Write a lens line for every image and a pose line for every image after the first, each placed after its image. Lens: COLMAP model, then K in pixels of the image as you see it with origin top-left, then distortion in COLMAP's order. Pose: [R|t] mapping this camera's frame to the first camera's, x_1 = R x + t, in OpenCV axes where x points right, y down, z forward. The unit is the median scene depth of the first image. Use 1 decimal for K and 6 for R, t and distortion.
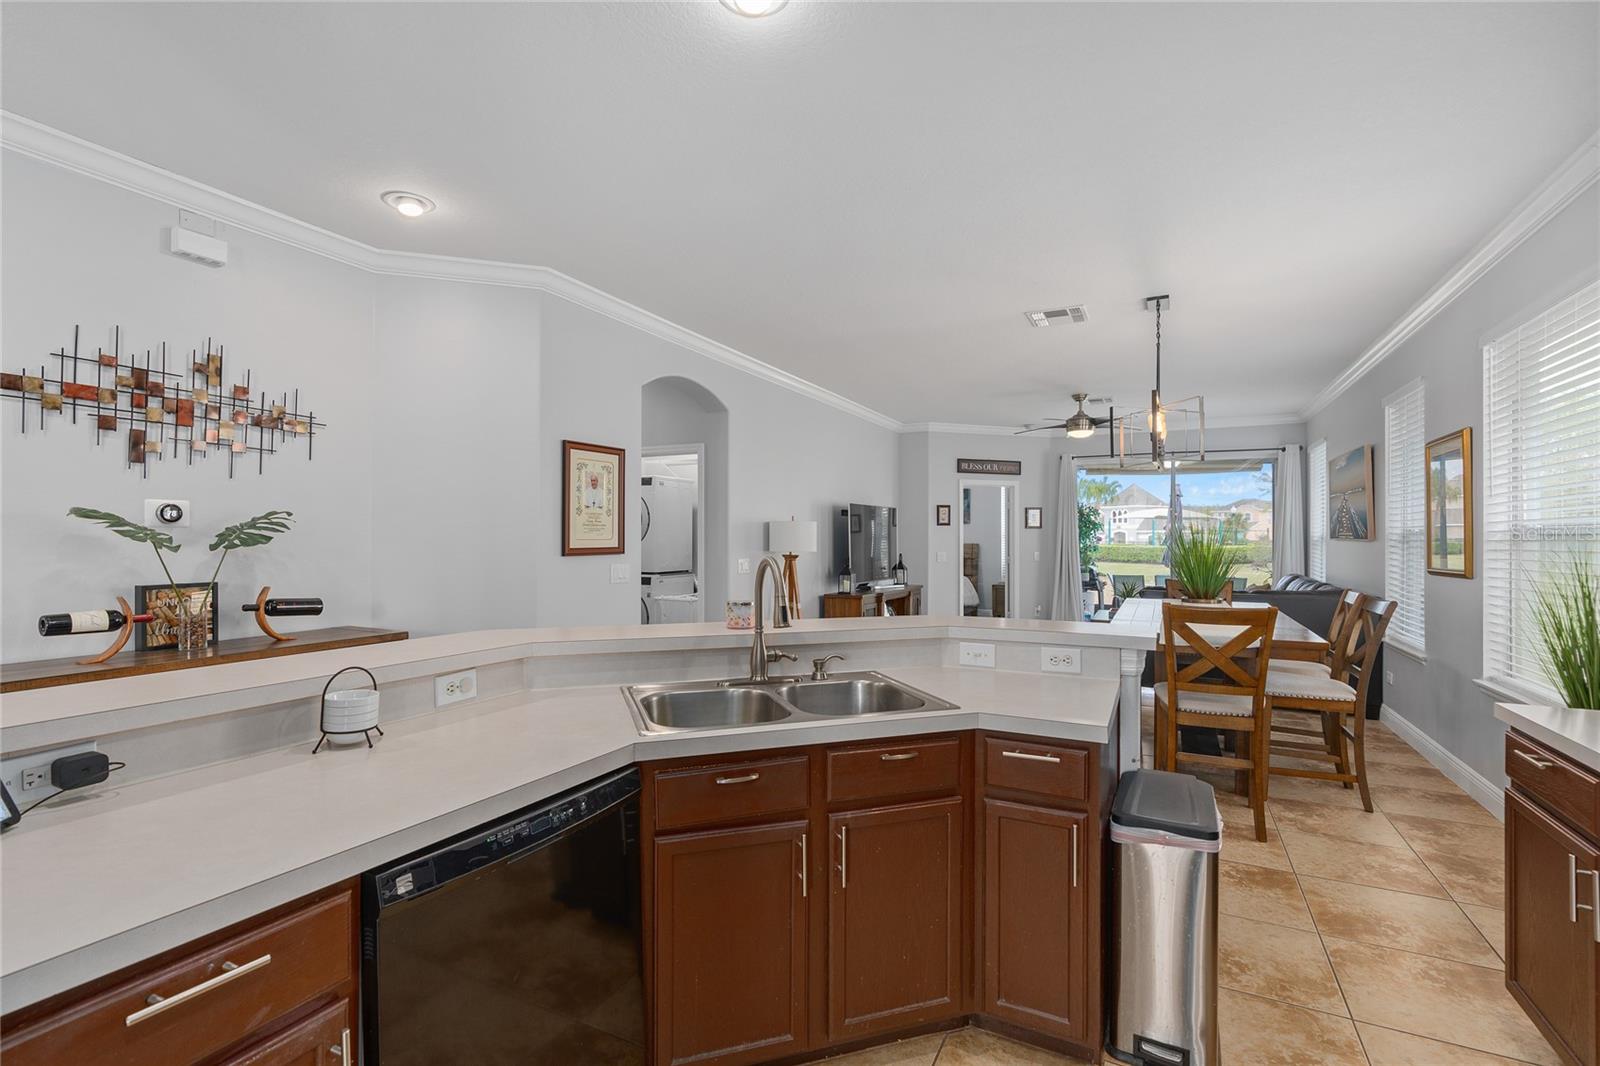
lens RADIAL K [[726.7, 0, 823.7], [0, 726.7, 537.6], [0, 0, 1]] dist [-0.005679, 0.002783]
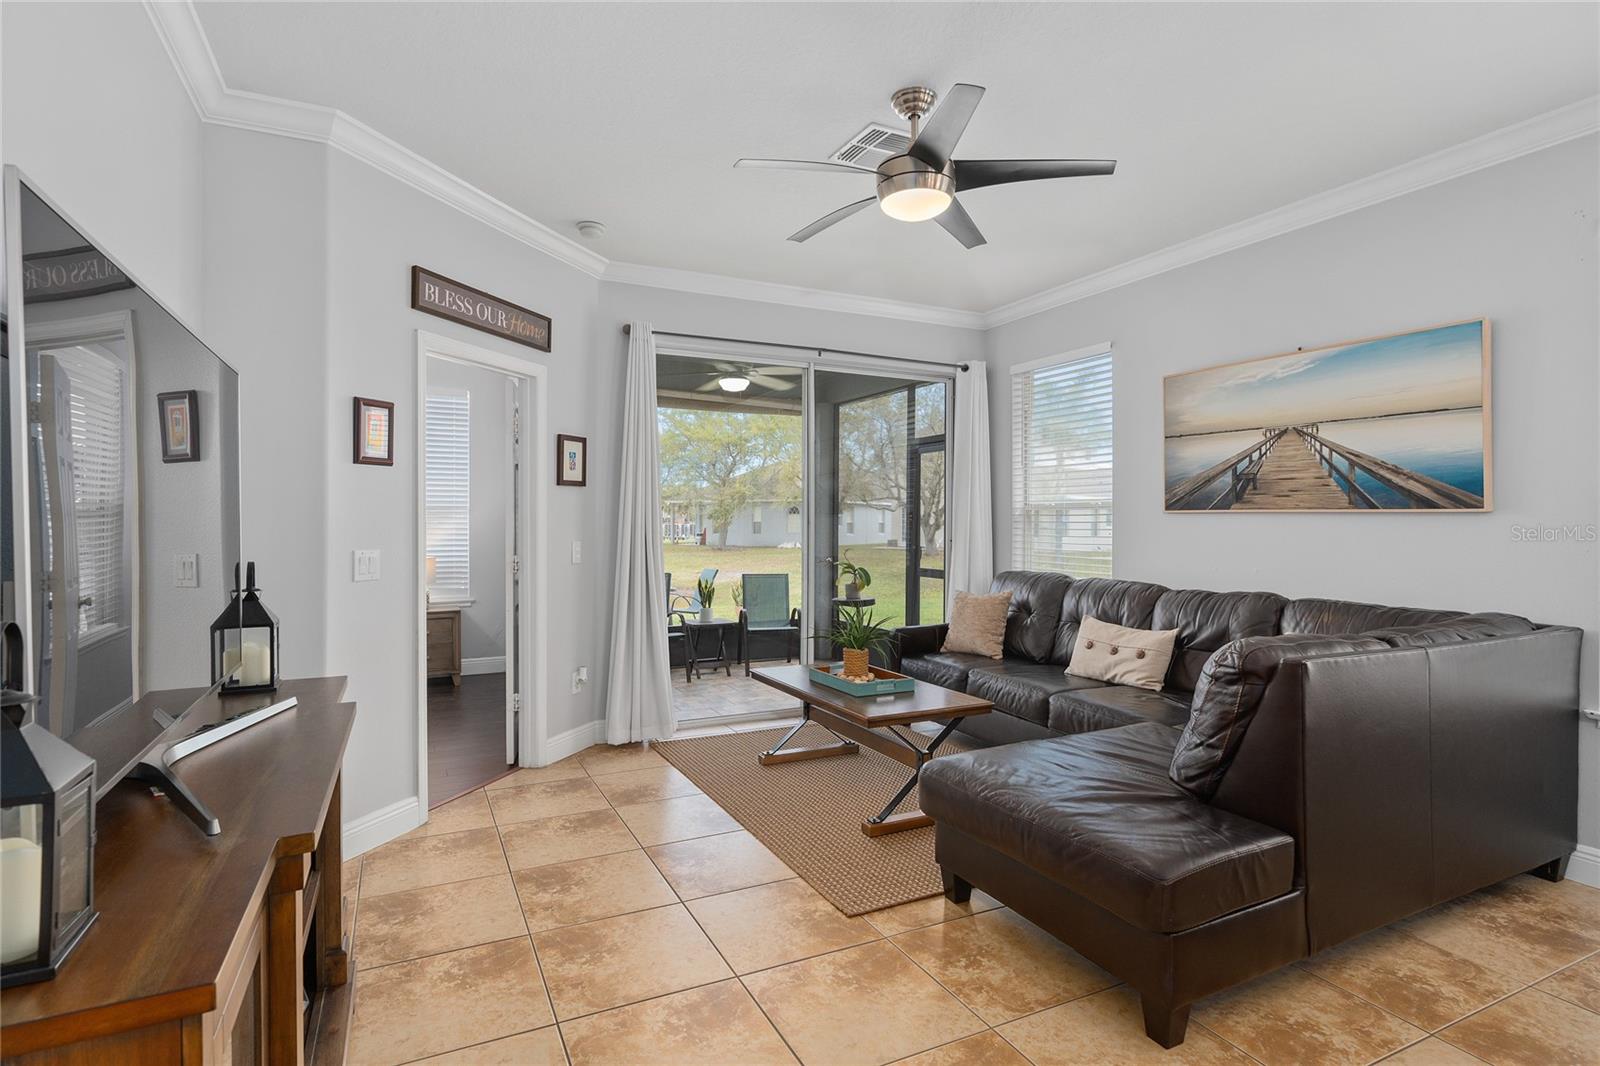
lens RADIAL K [[791.1, 0, 766.8], [0, 791.1, 522.5], [0, 0, 1]] dist [-0.010982, 0.000123]
pose [[0.644987, -0.001859, 0.764191, 0.016594], [-0.001734, 0.999991, 0.003896, 0.008771], [-0.764192, -0.003838, 0.644978, 0.826960]]
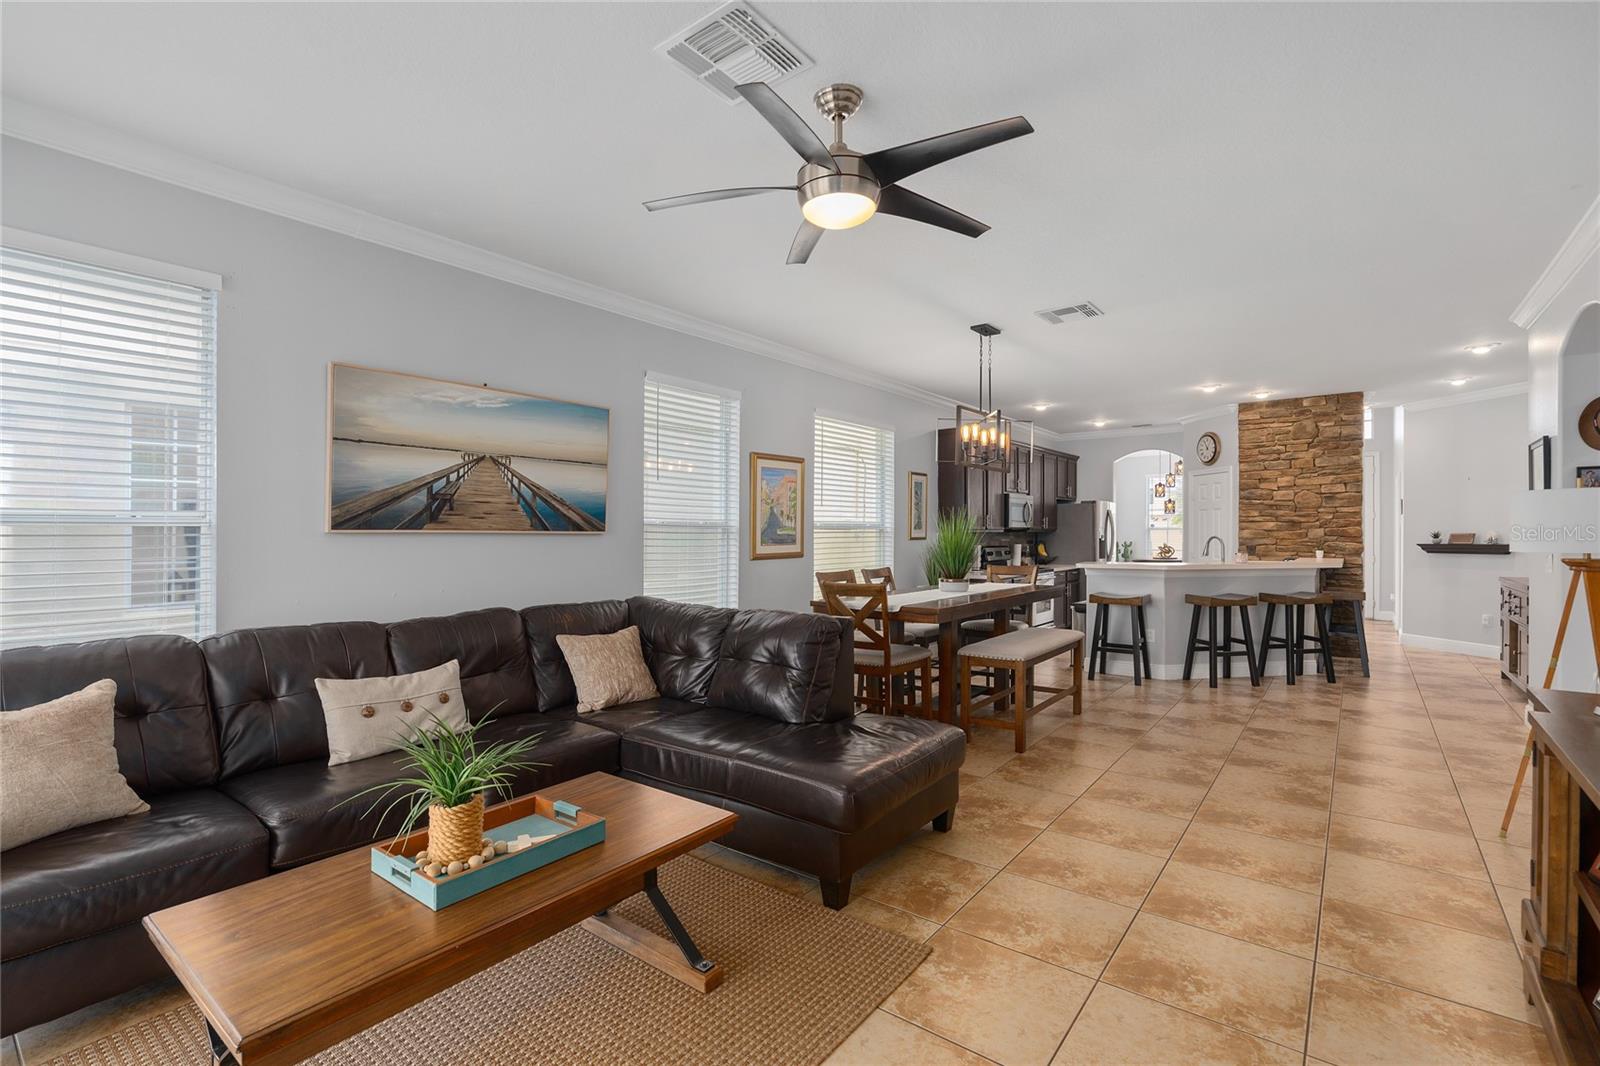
lens RADIAL K [[726.7, 0, 791.9], [0, 726.7, 540.5], [0, 0, 1]] dist [-0.005679, 0.002783]
pose [[-0.974818, 0.000420, 0.223001, 0.310119], [0.002490, 0.999956, 0.009003, 0.004618], [-0.222988, 0.009331, -0.974777, 1.367306]]
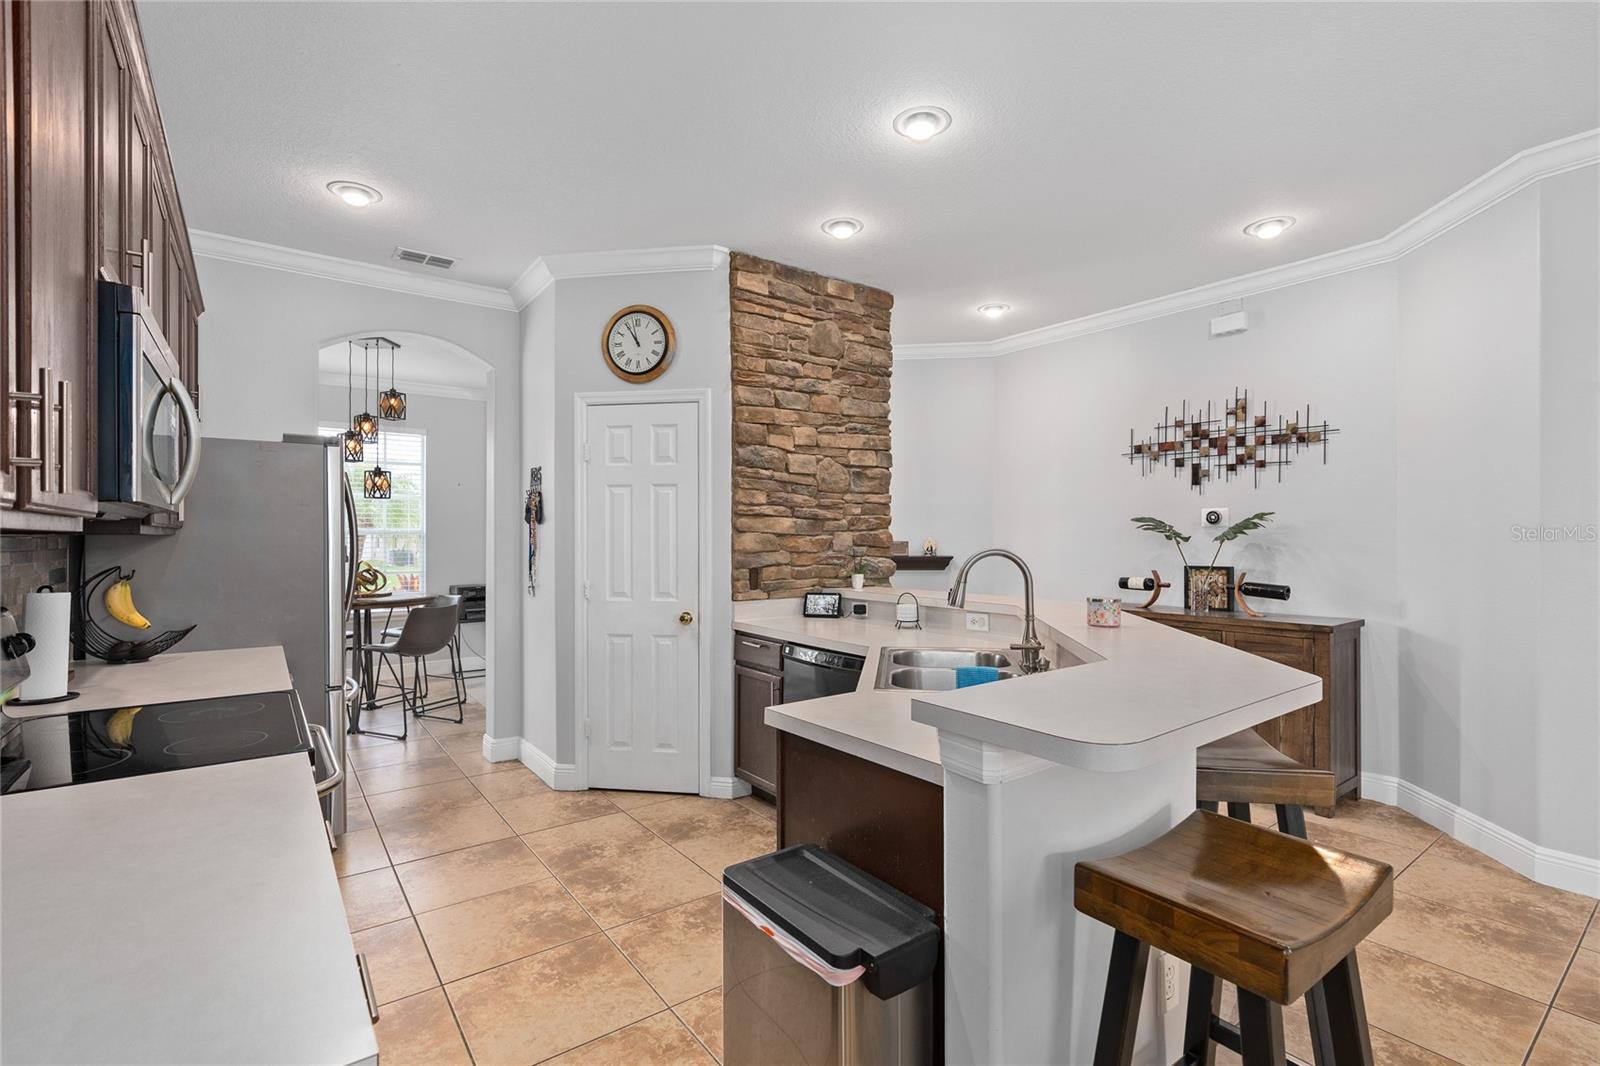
lens RADIAL K [[726.7, 0, 764.2], [0, 726.7, 536.8], [0, 0, 1]] dist [-0.005679, 0.002783]
pose [[-0.484194, -0.003026, -0.874956, 0.315799], [-0.000757, 0.999995, -0.003040, 0.003902], [0.874961, -0.000810, -0.484194, 0.362784]]
